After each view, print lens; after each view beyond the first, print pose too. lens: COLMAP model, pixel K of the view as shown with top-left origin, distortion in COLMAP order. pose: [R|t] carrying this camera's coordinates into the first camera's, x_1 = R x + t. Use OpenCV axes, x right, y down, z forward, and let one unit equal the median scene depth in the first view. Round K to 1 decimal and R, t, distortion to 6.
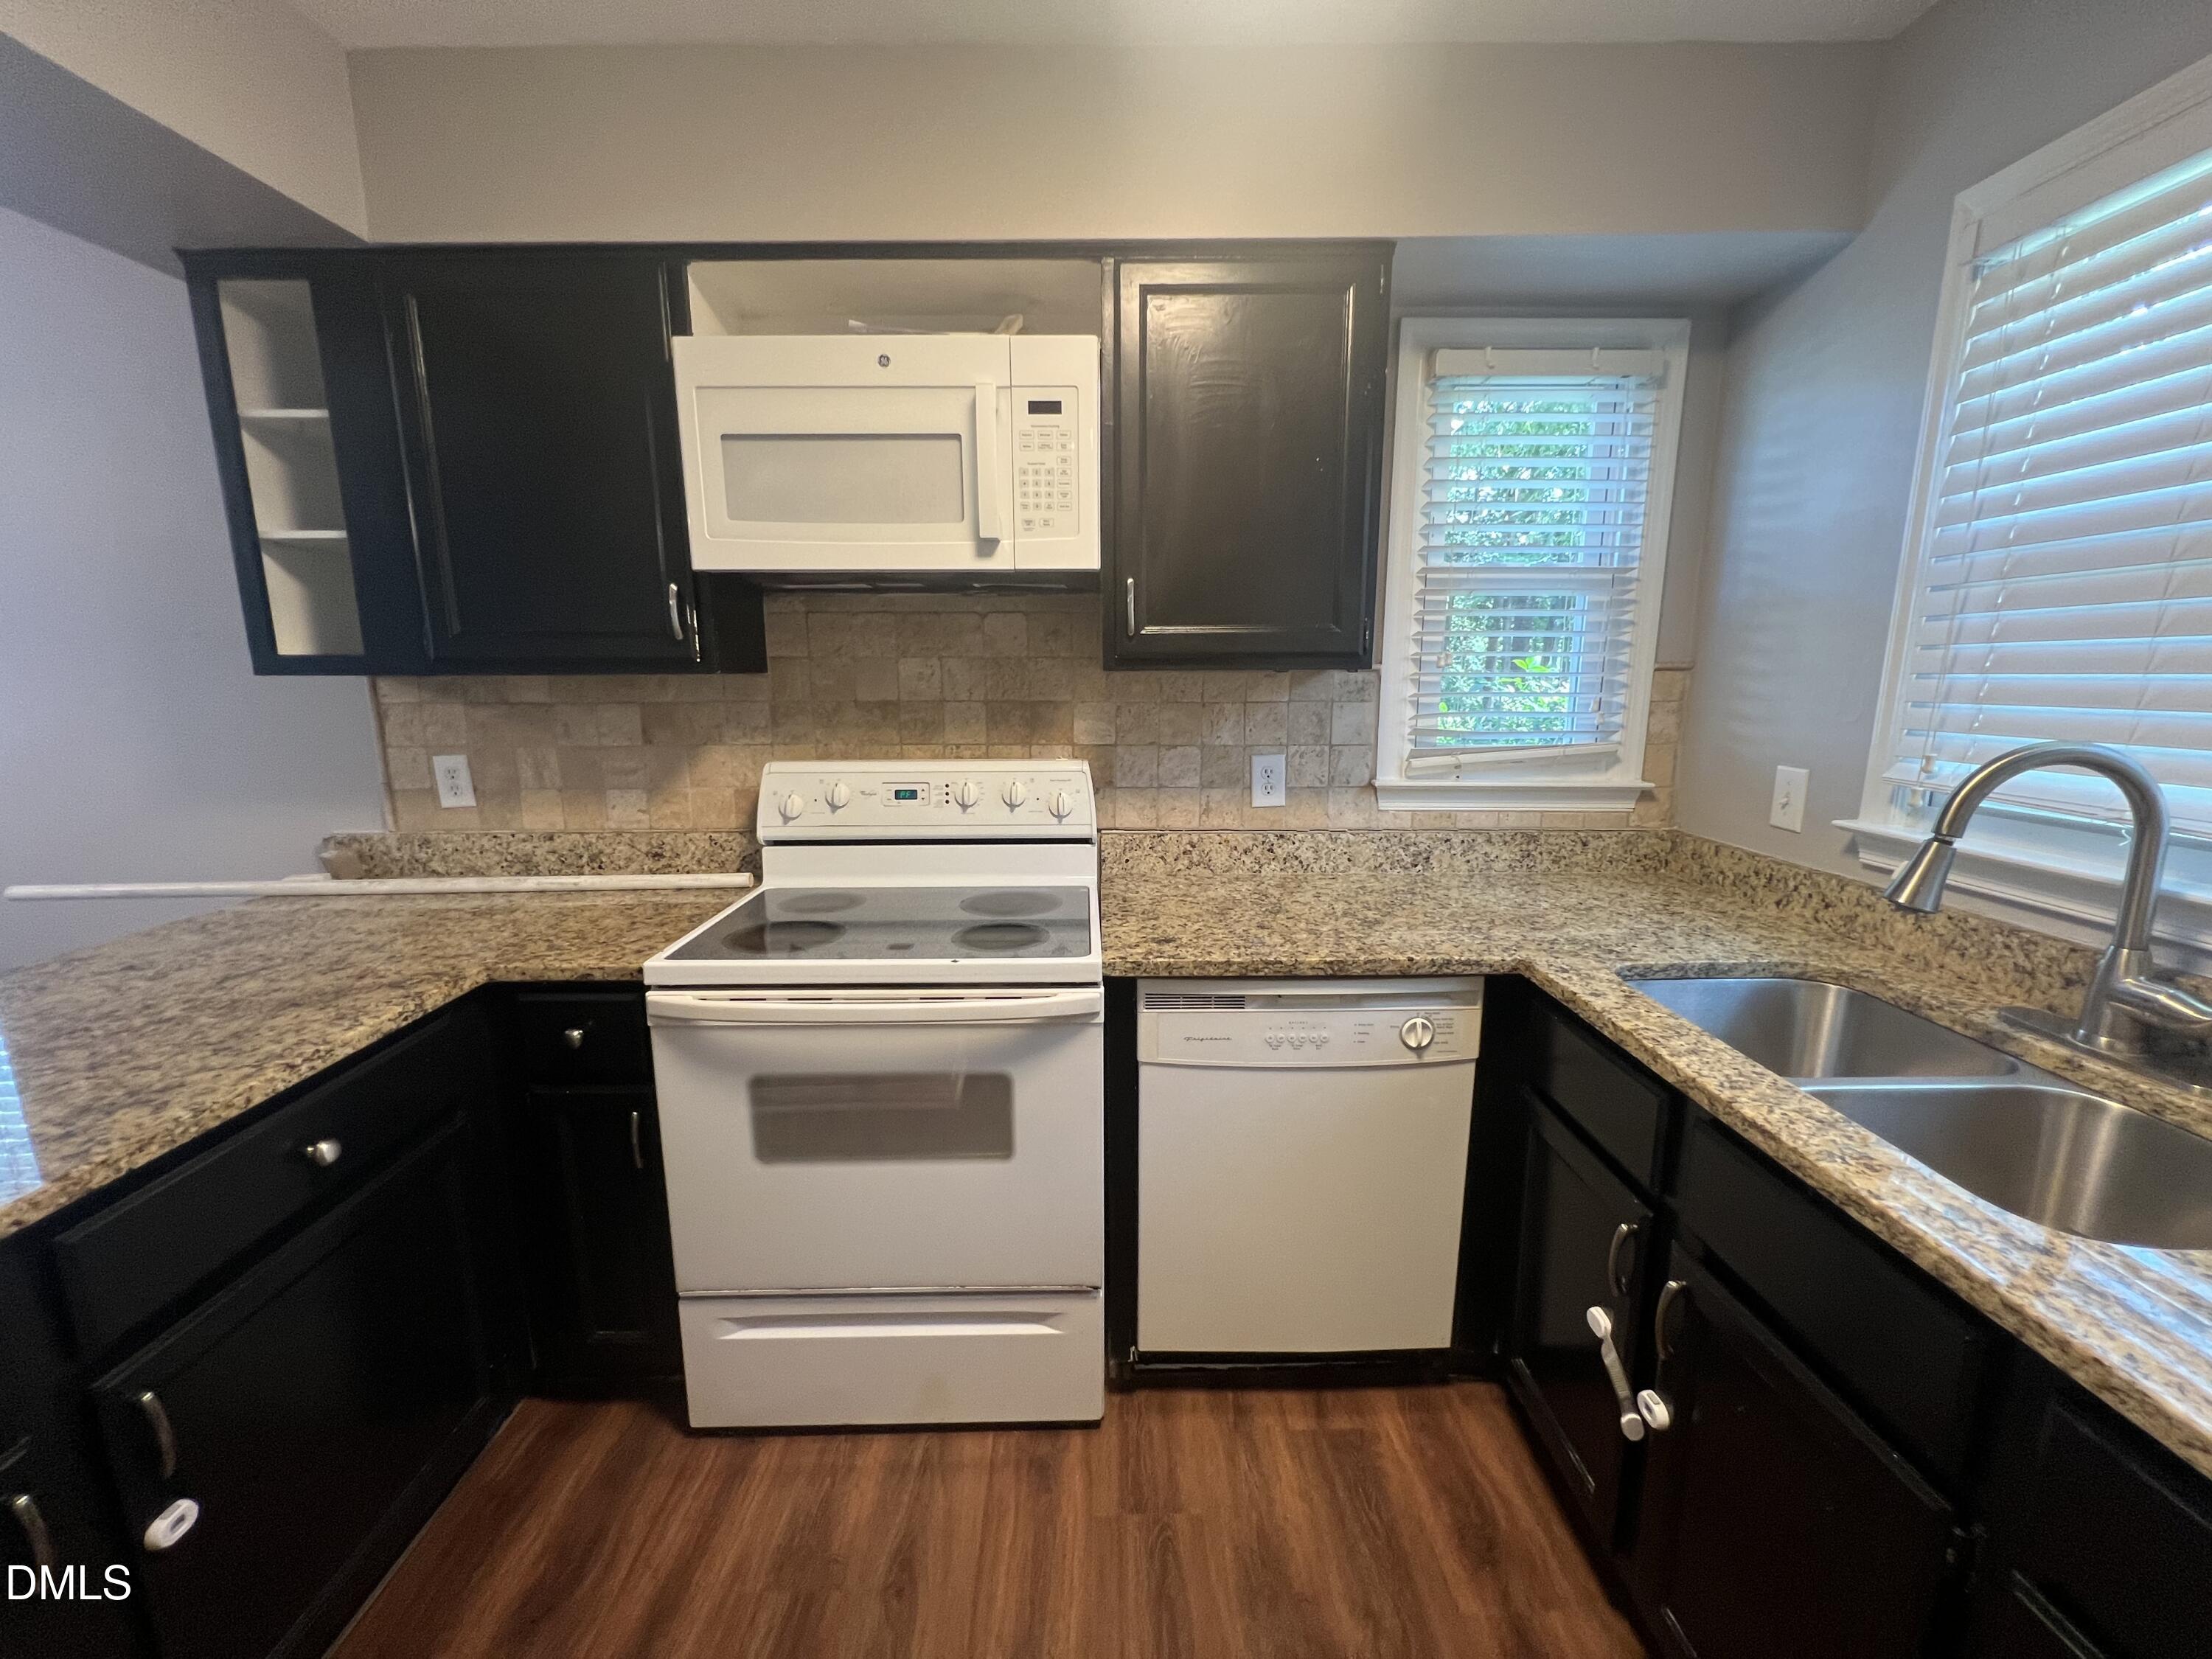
lens RADIAL K [[887.3, 0, 1105.3], [0, 887.3, 833.0], [0, 0, 1]] dist [-0.003088, 0.001199]
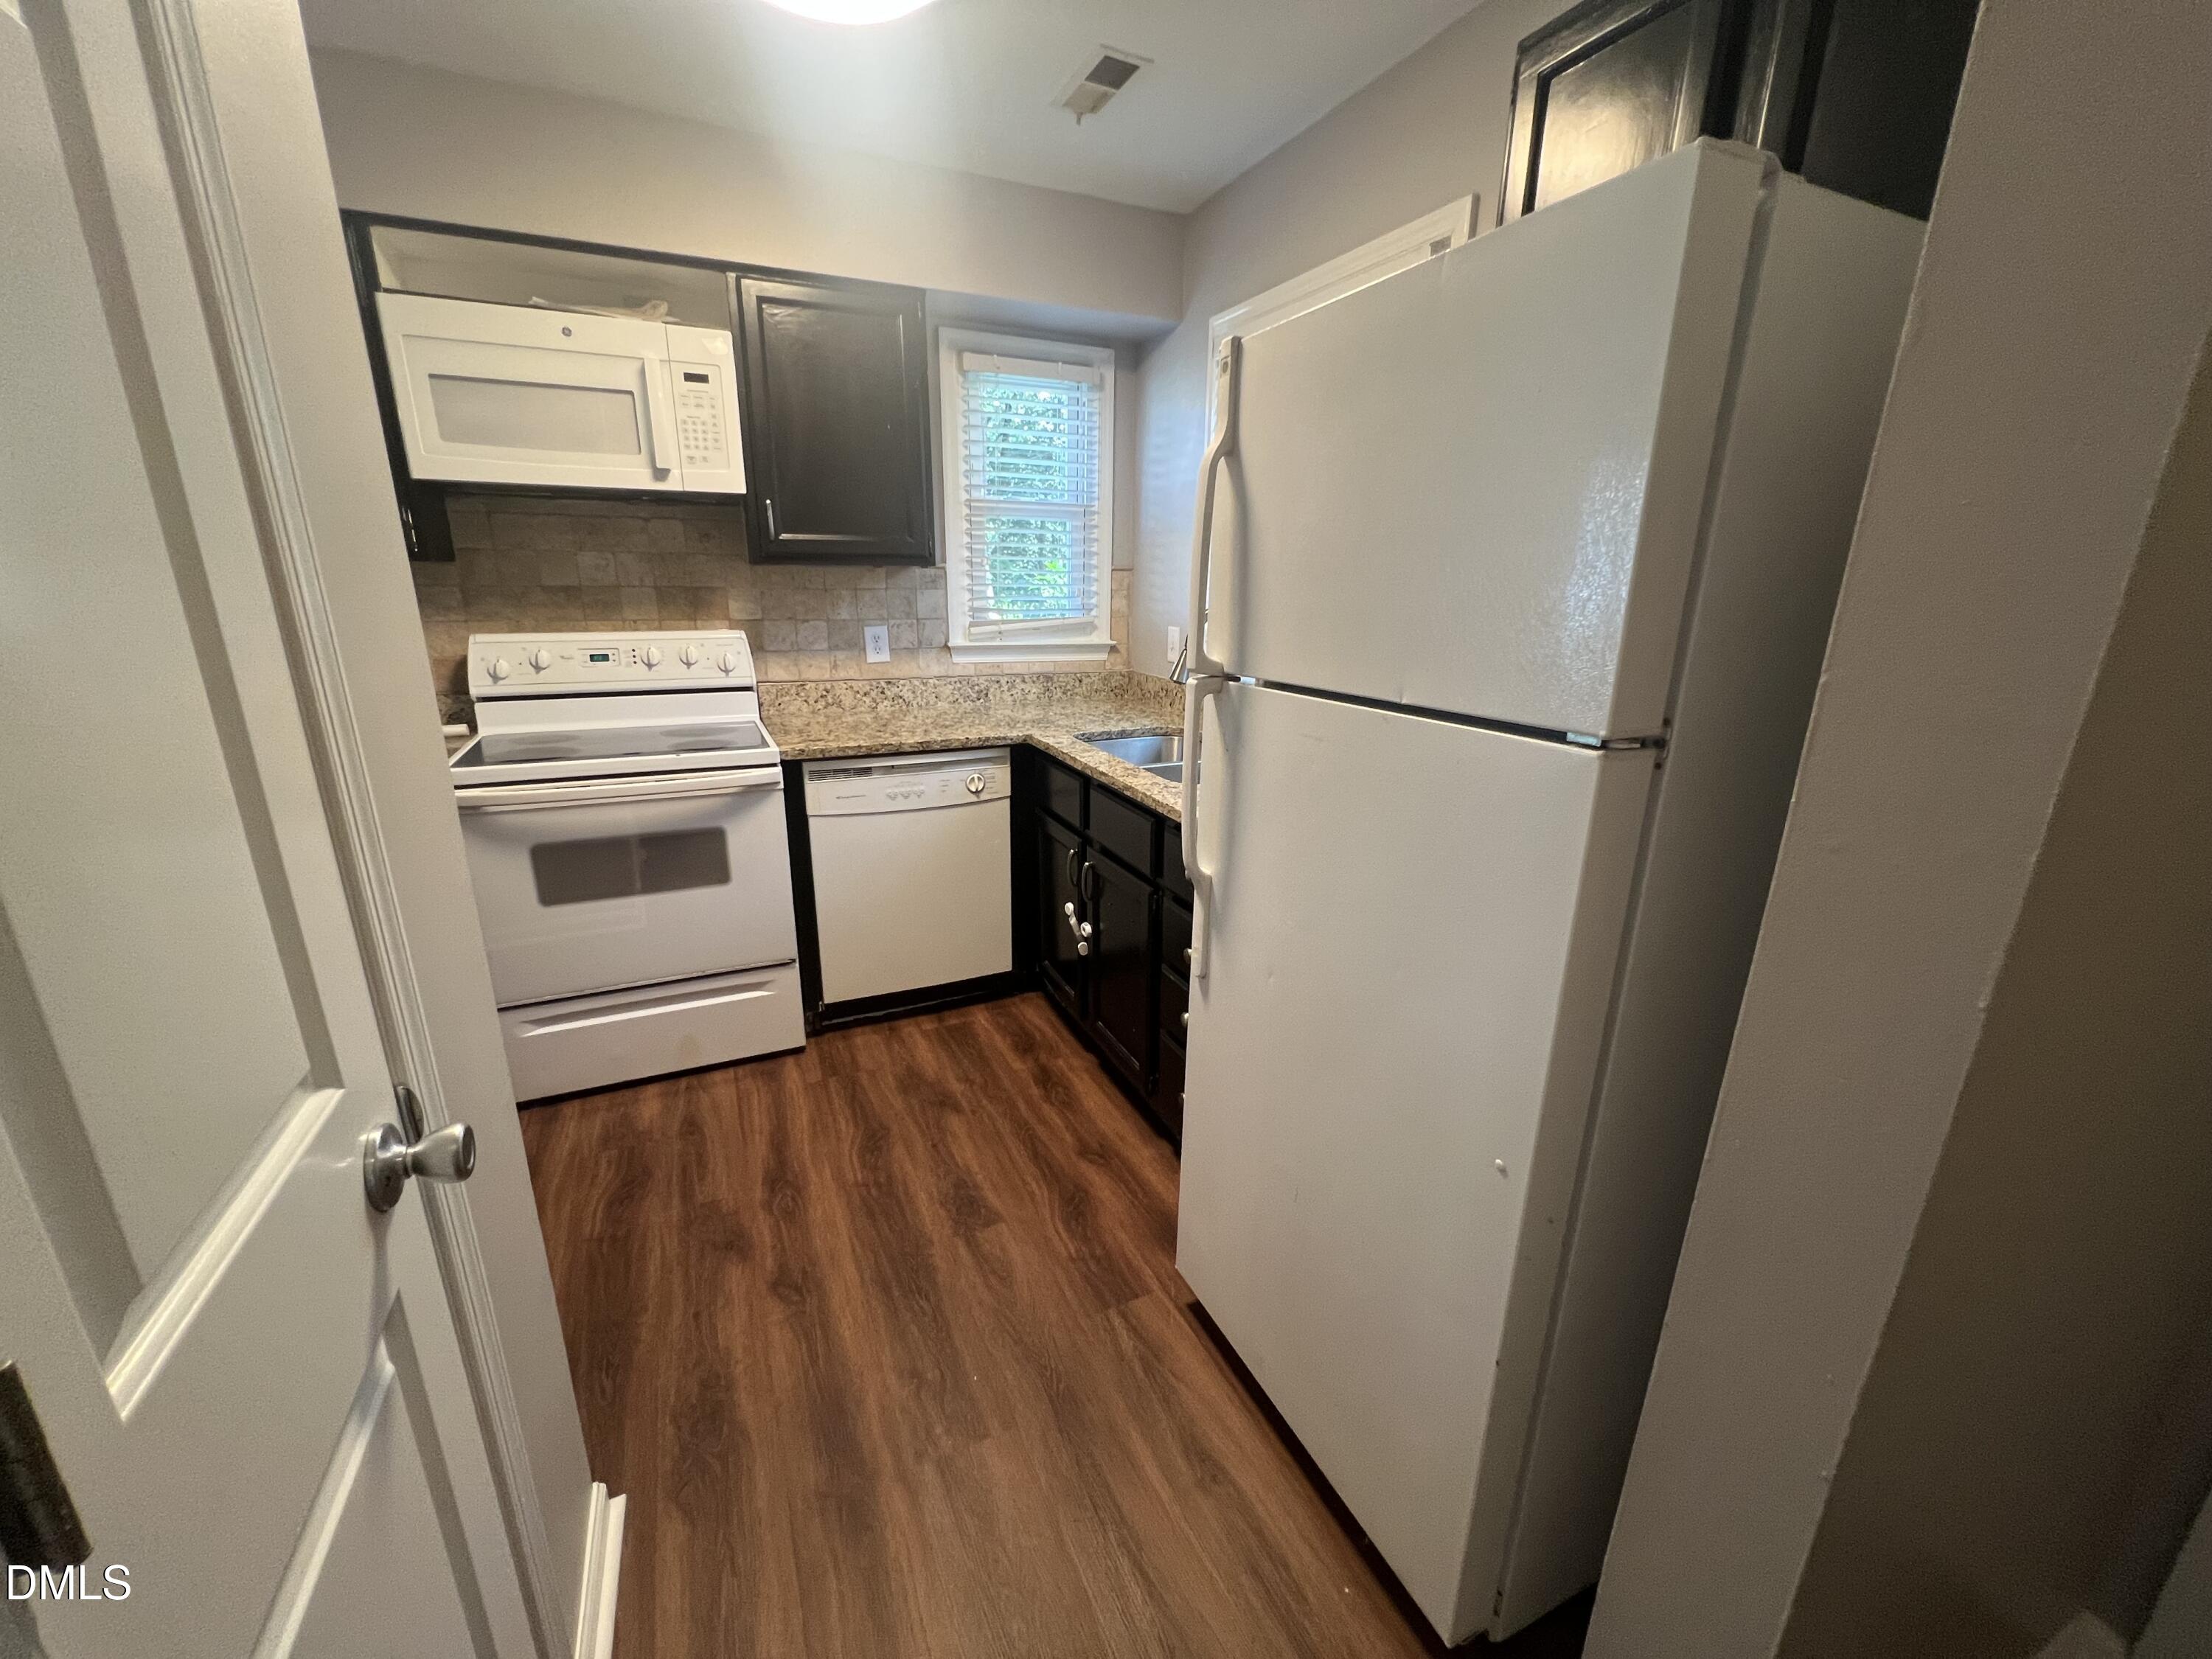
lens RADIAL K [[887.3, 0, 1104.7], [0, 887.3, 834.9], [0, 0, 1]] dist [-0.003088, 0.001199]
pose [[0.913114, -0.102158, 0.394698, -0.101517], [0.059417, 0.991107, 0.119065, 0.125286], [-0.403351, -0.085268, 0.911064, -0.630973]]
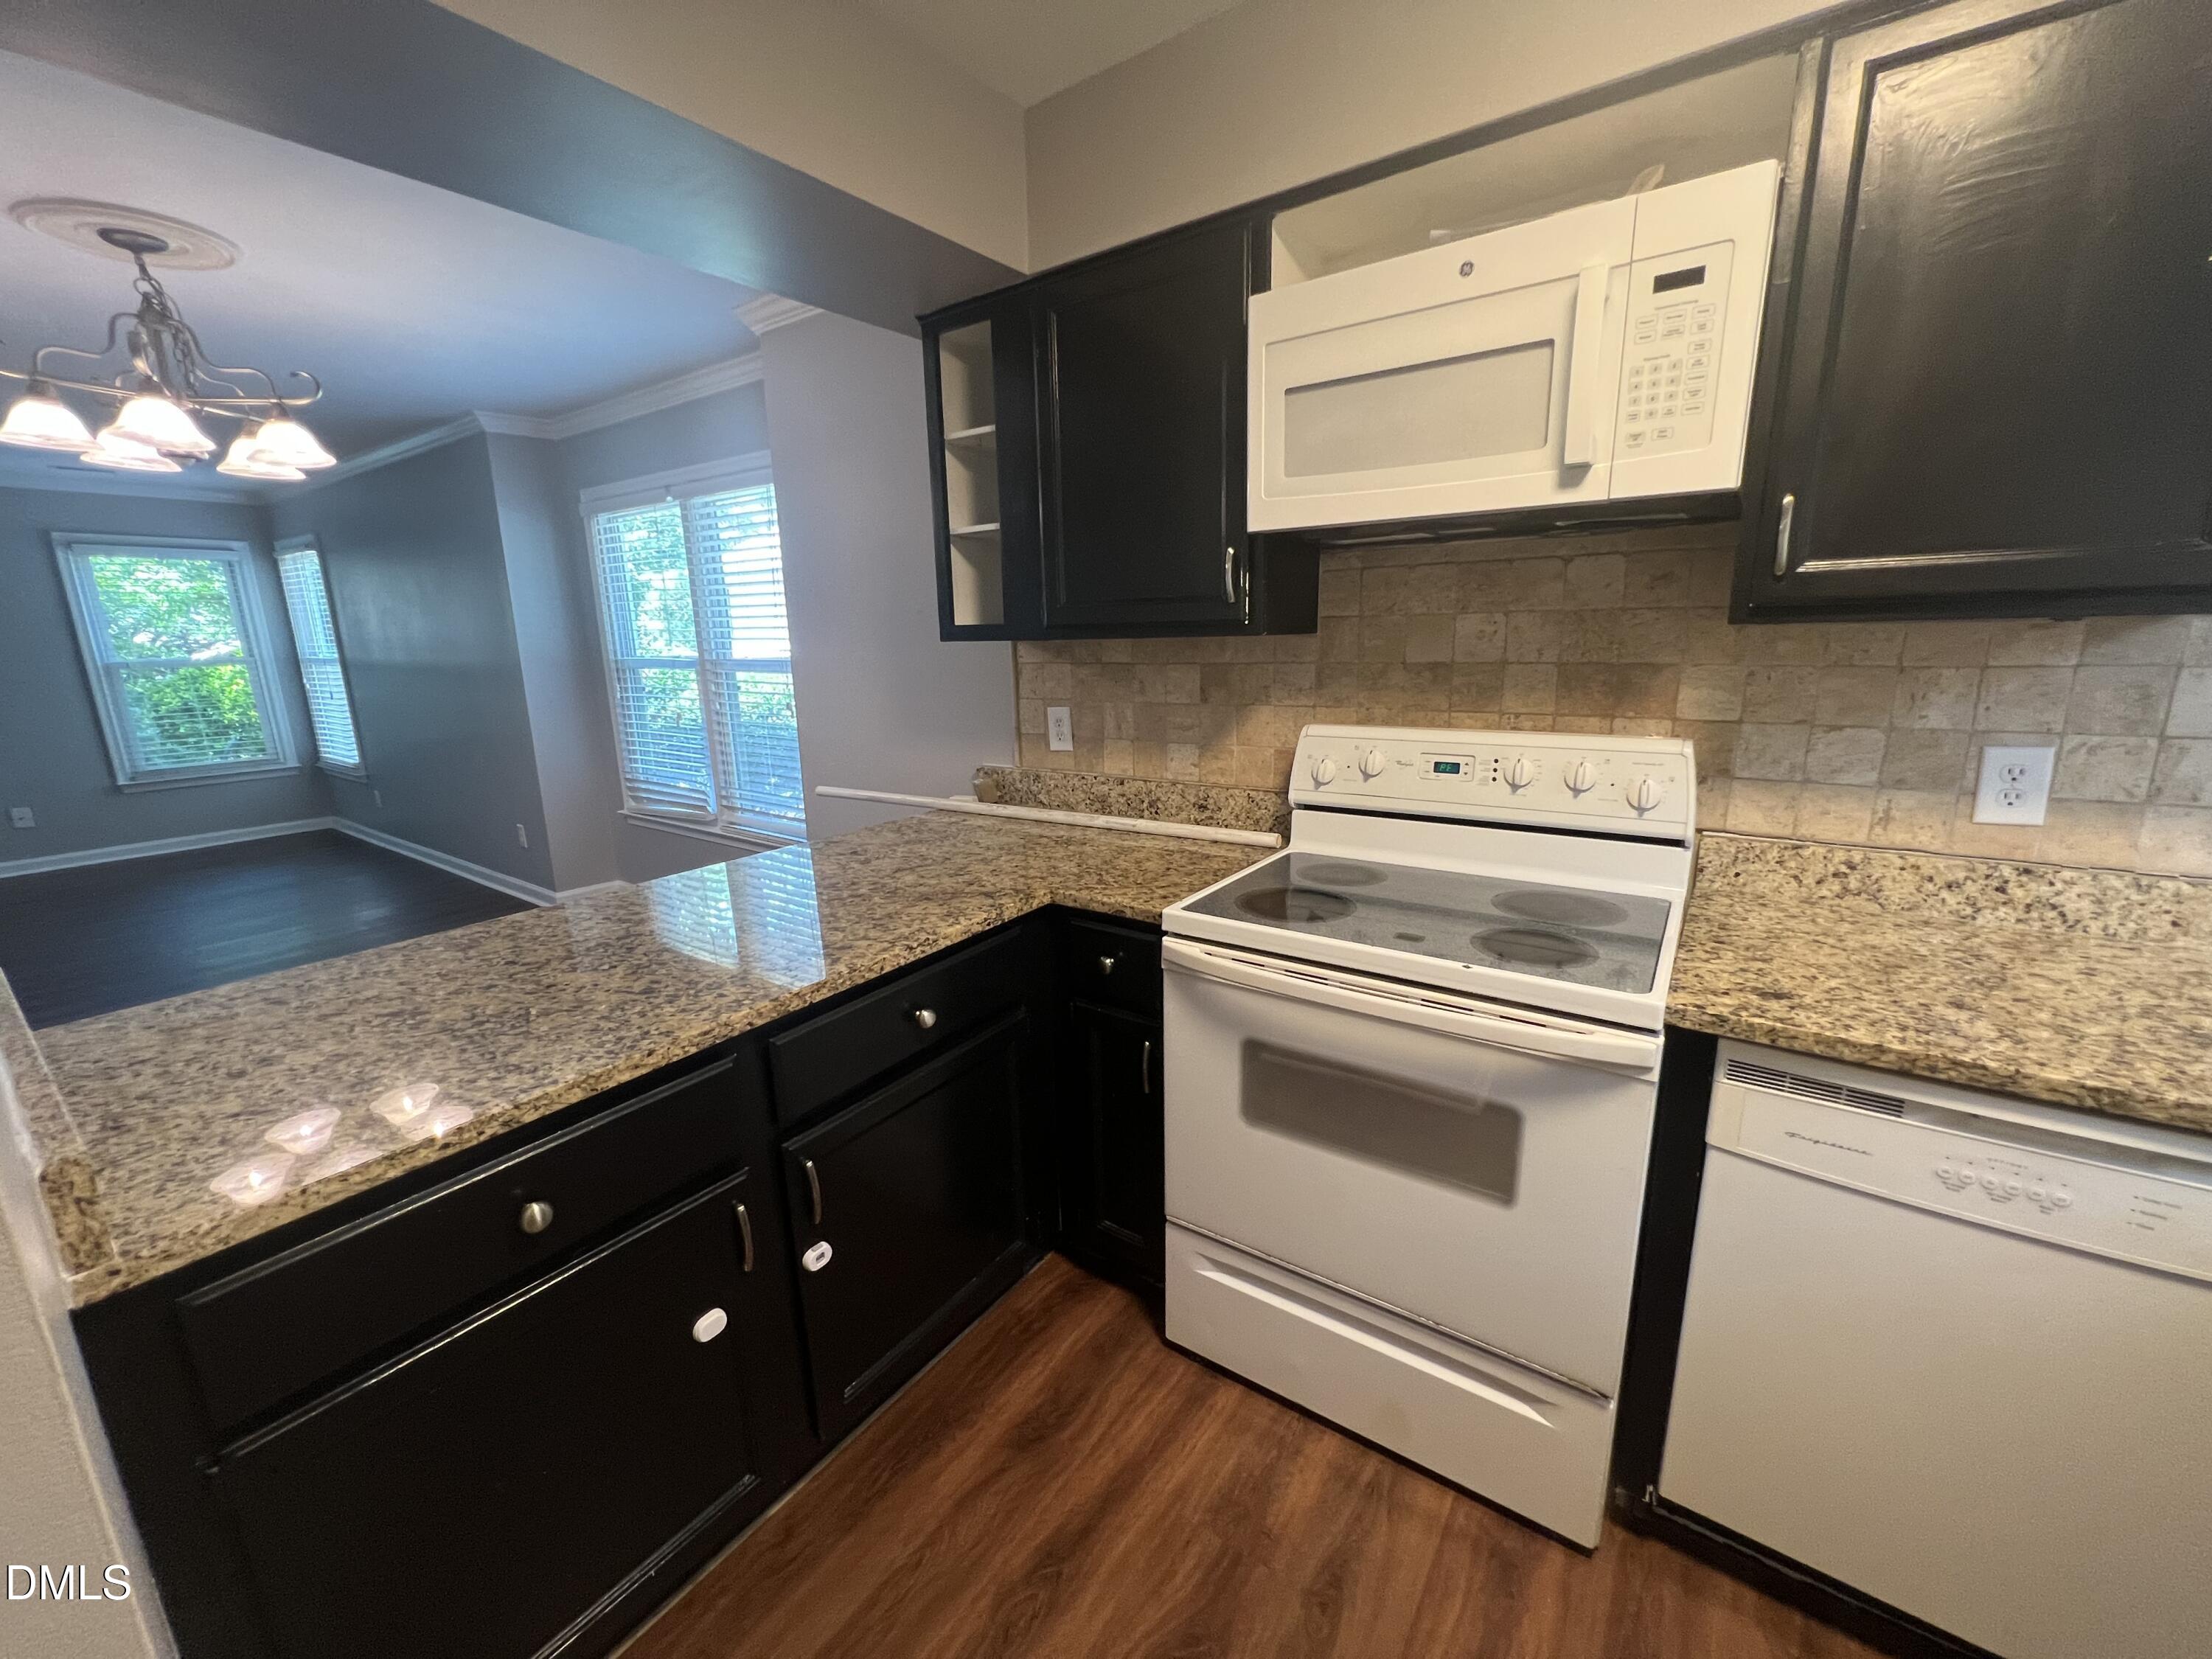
lens RADIAL K [[887.3, 0, 1105.9], [0, 887.3, 833.6], [0, 0, 1]] dist [-0.003088, 0.001199]
pose [[0.807928, 0.115267, -0.577898, 0.027608], [-0.087872, 0.993284, 0.075271, -0.016919], [0.582693, -0.010033, 0.812630, 0.079083]]
